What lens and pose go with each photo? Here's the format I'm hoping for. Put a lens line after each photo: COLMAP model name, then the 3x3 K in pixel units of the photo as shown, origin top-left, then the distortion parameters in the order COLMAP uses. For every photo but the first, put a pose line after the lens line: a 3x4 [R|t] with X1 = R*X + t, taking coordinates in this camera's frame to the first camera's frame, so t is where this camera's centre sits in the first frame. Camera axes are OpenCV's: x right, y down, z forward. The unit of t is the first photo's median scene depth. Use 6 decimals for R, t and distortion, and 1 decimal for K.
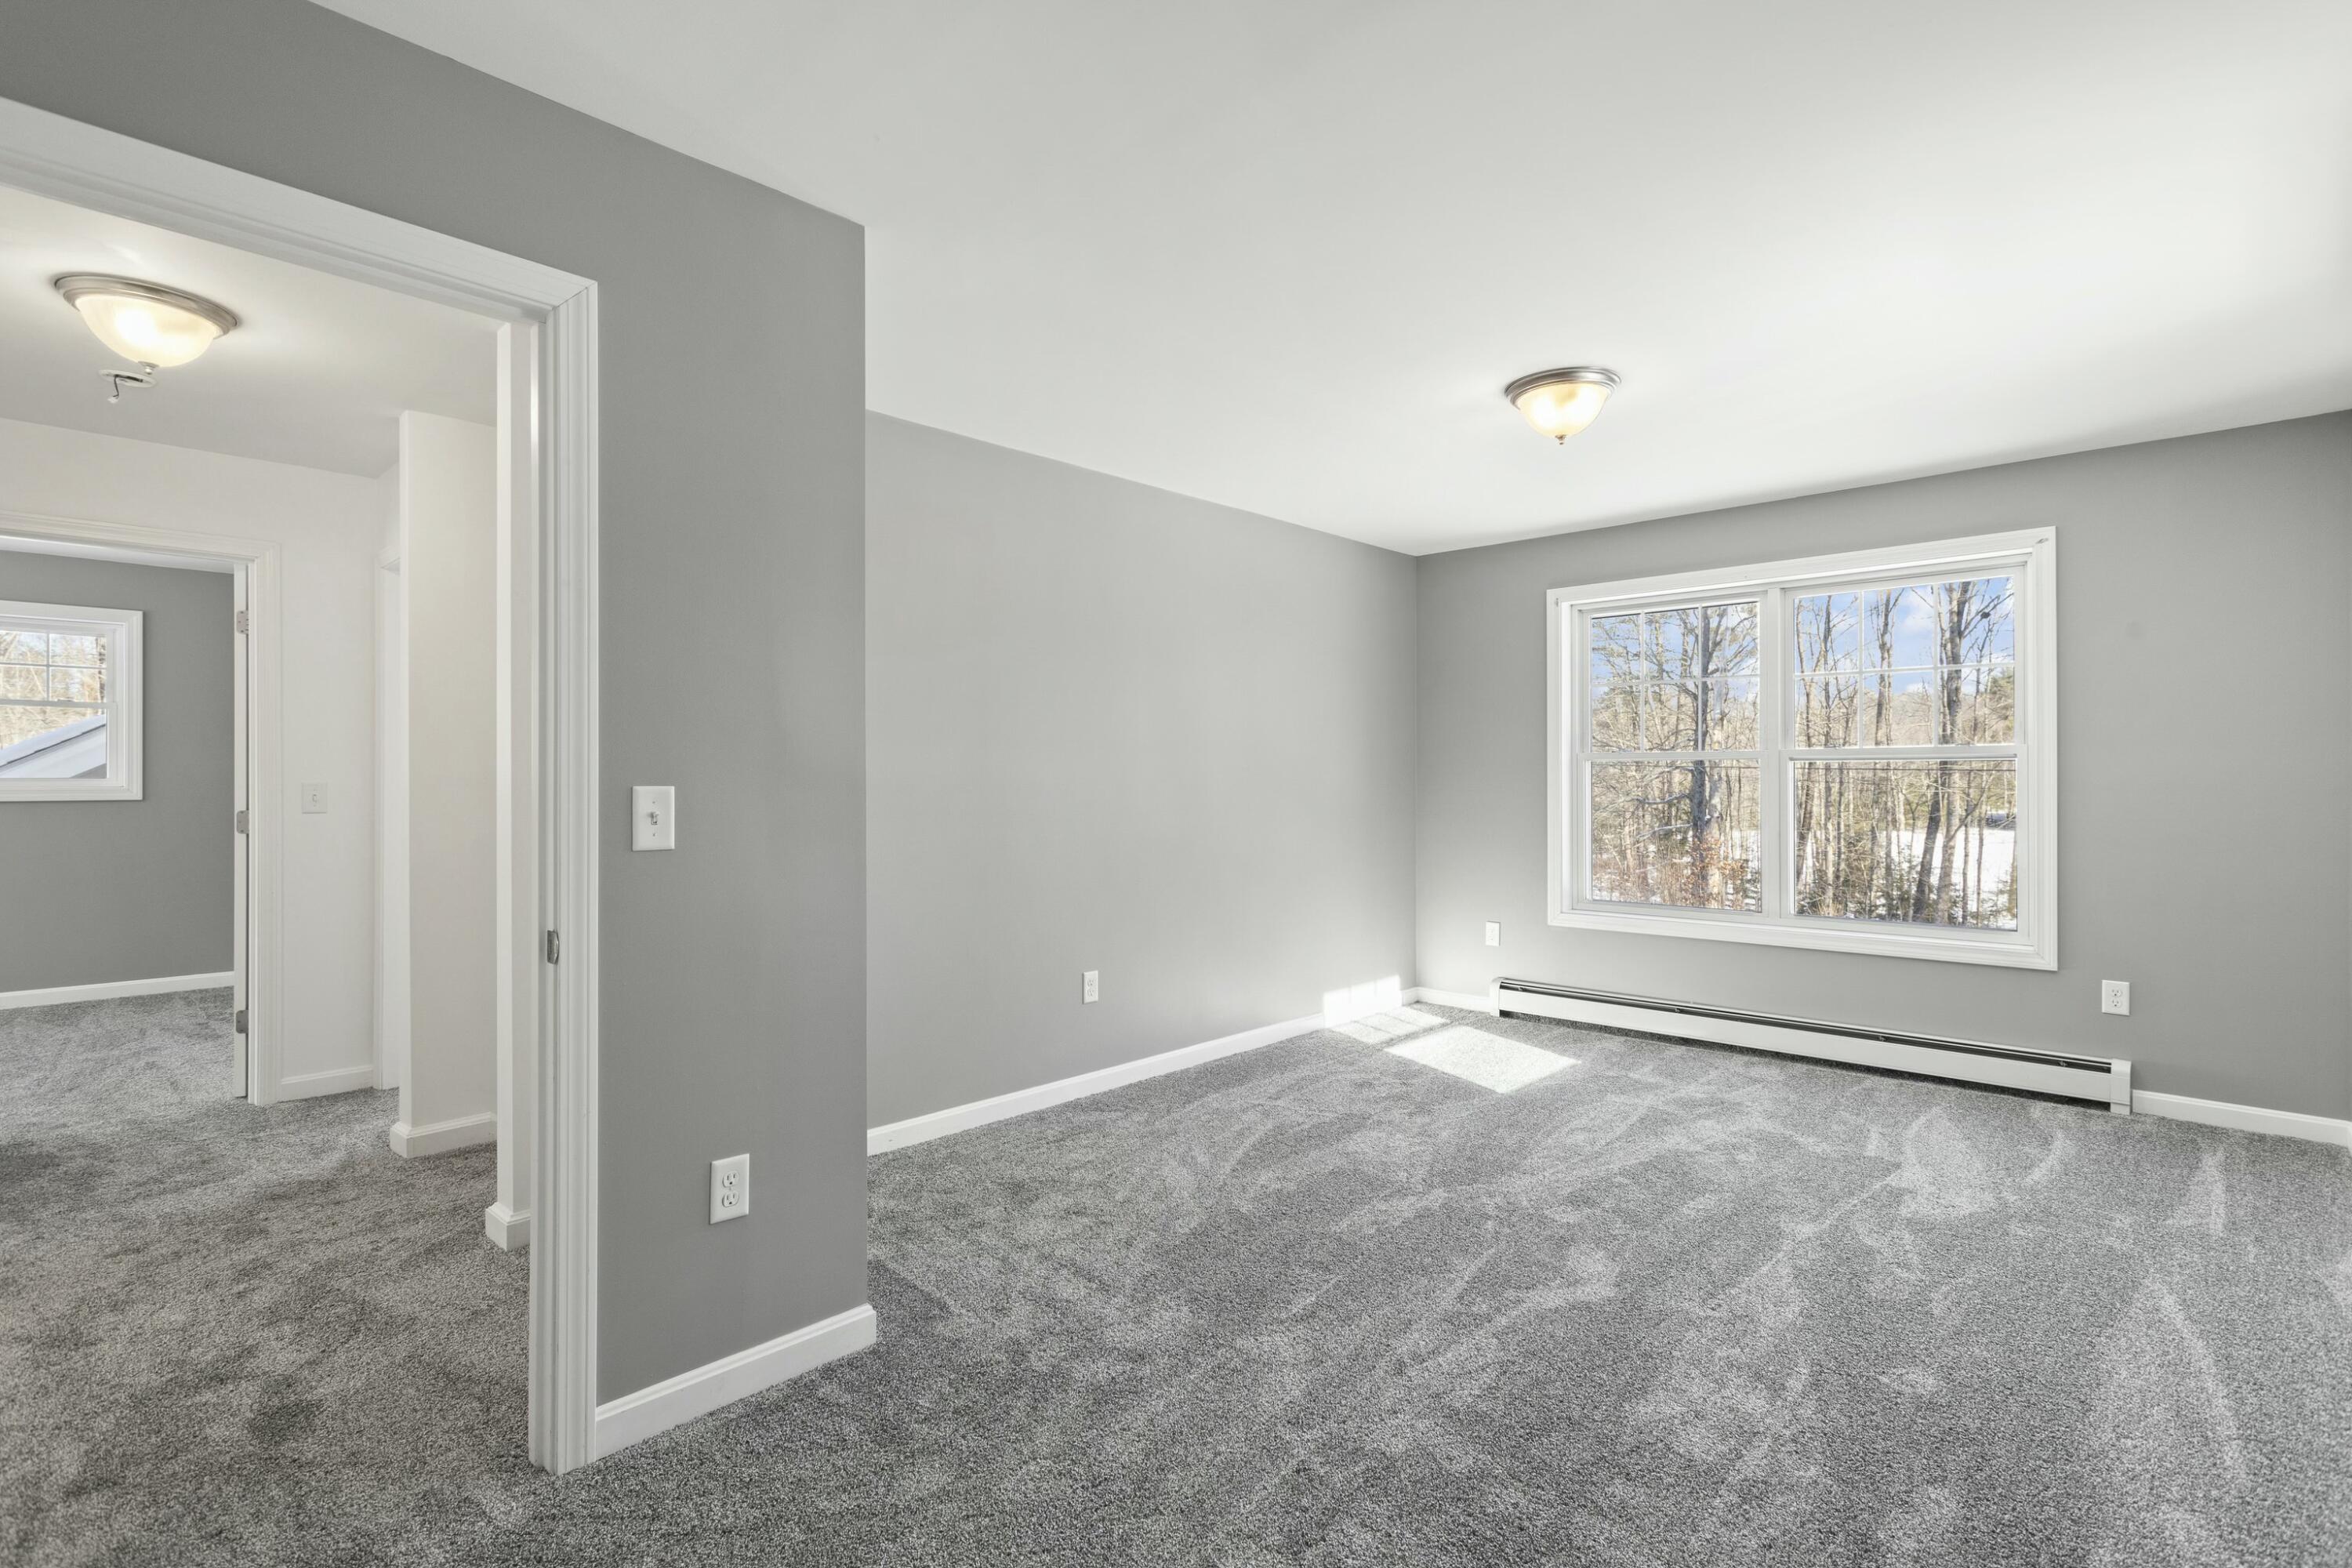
lens RADIAL K [[1116.4, 0, 1181.4], [0, 1116.4, 795.7], [0, 0, 1]] dist [0.001438, 0.002005]
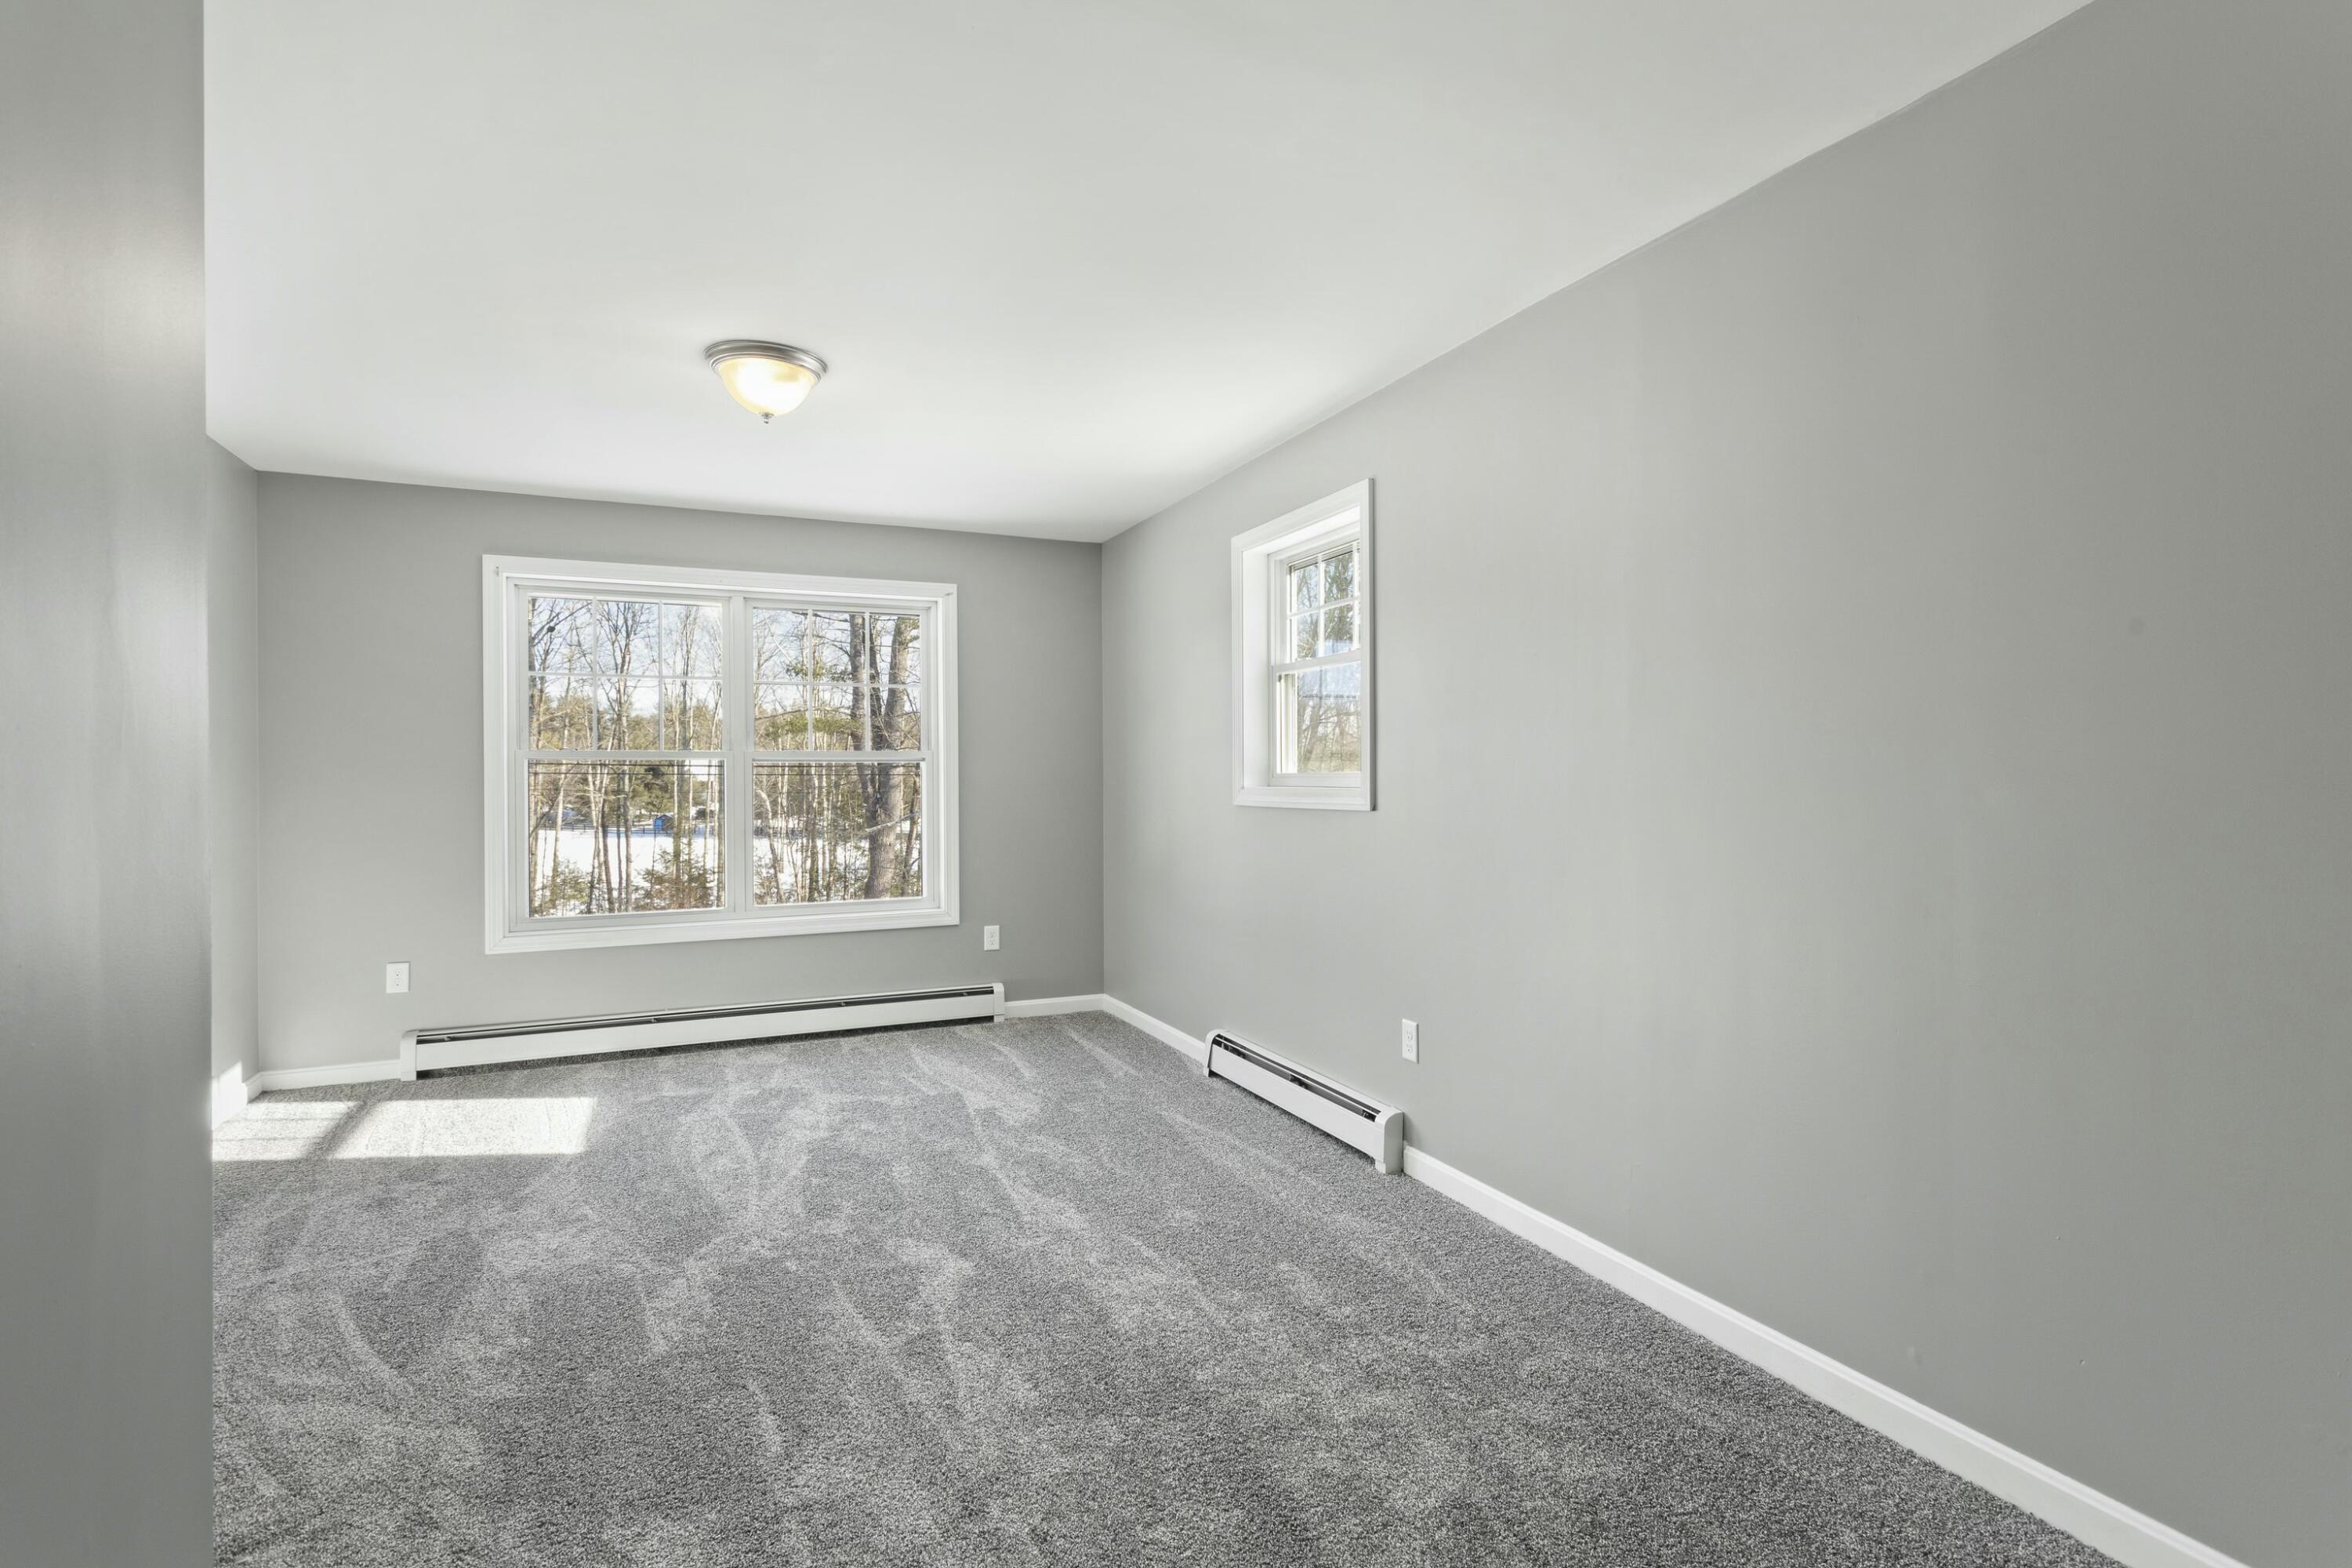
lens RADIAL K [[1116.4, 0, 1181.3], [0, 1116.4, 785.6], [0, 0, 1]] dist [0.001438, 0.002005]
pose [[0.379111, -0.007412, 0.925322, -0.385240], [0.018746, 0.999824, 0.000328, -0.001583], [-0.925161, 0.017222, 0.379183, 0.306994]]
